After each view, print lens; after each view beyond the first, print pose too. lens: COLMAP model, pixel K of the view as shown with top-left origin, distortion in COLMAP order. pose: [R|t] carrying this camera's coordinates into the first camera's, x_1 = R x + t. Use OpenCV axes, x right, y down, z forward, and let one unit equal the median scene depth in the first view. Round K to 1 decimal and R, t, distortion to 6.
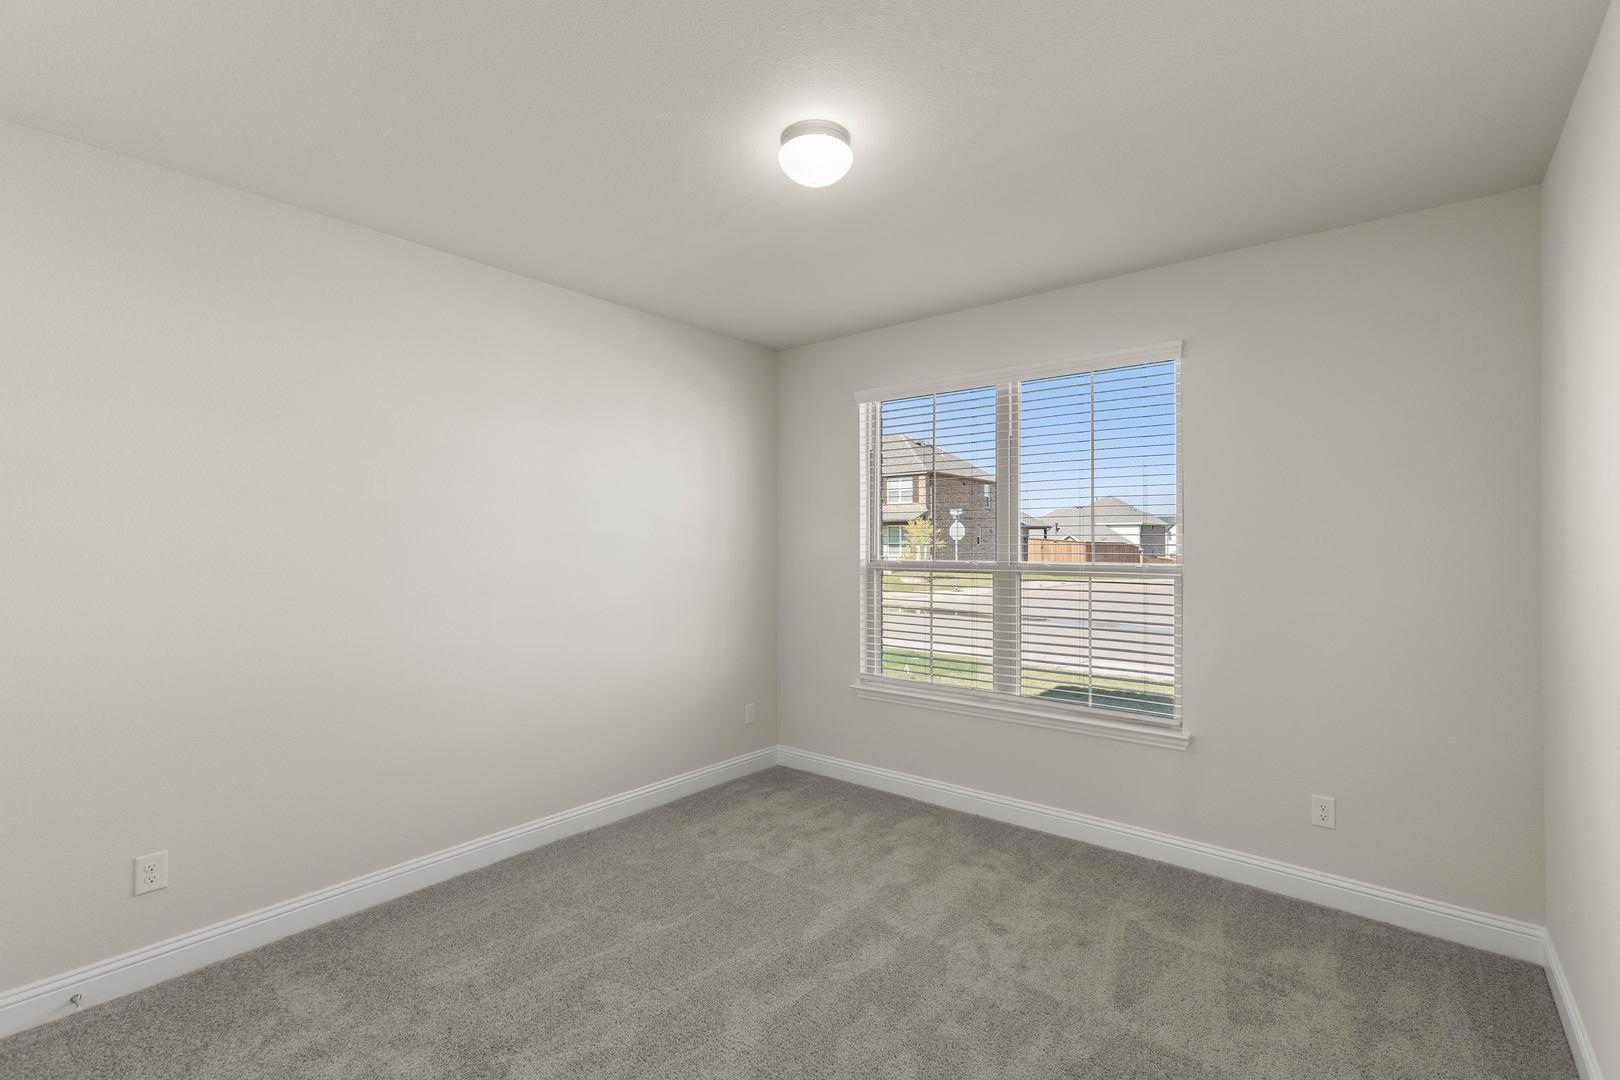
lens RADIAL K [[714.8, 0, 814.3], [0, 714.8, 539.0], [0, 0, 1]] dist [-0.004060, 0.001192]
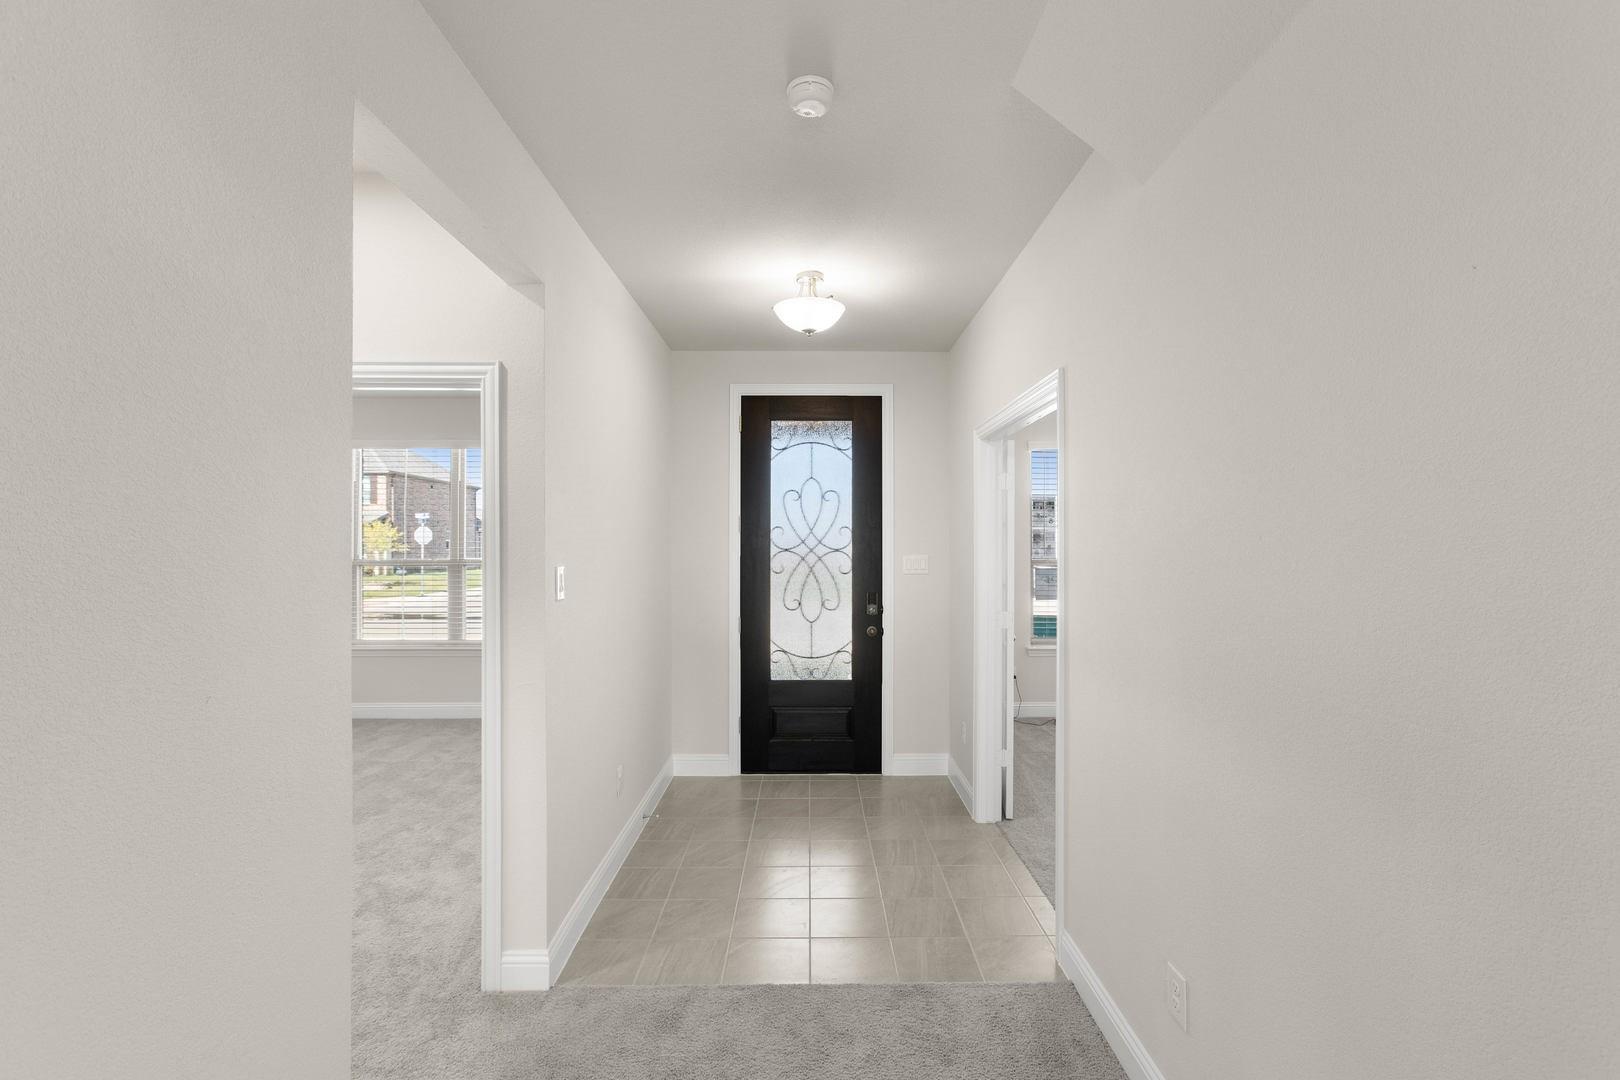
lens RADIAL K [[714.8, 0, 813.9], [0, 714.8, 540.1], [0, 0, 1]] dist [-0.004060, 0.001192]
pose [[0.766351, 0.003774, 0.642411, -0.020712], [-0.000945, 0.999988, -0.004748, -0.000315], [-0.642421, 0.003032, 0.766346, -0.104515]]
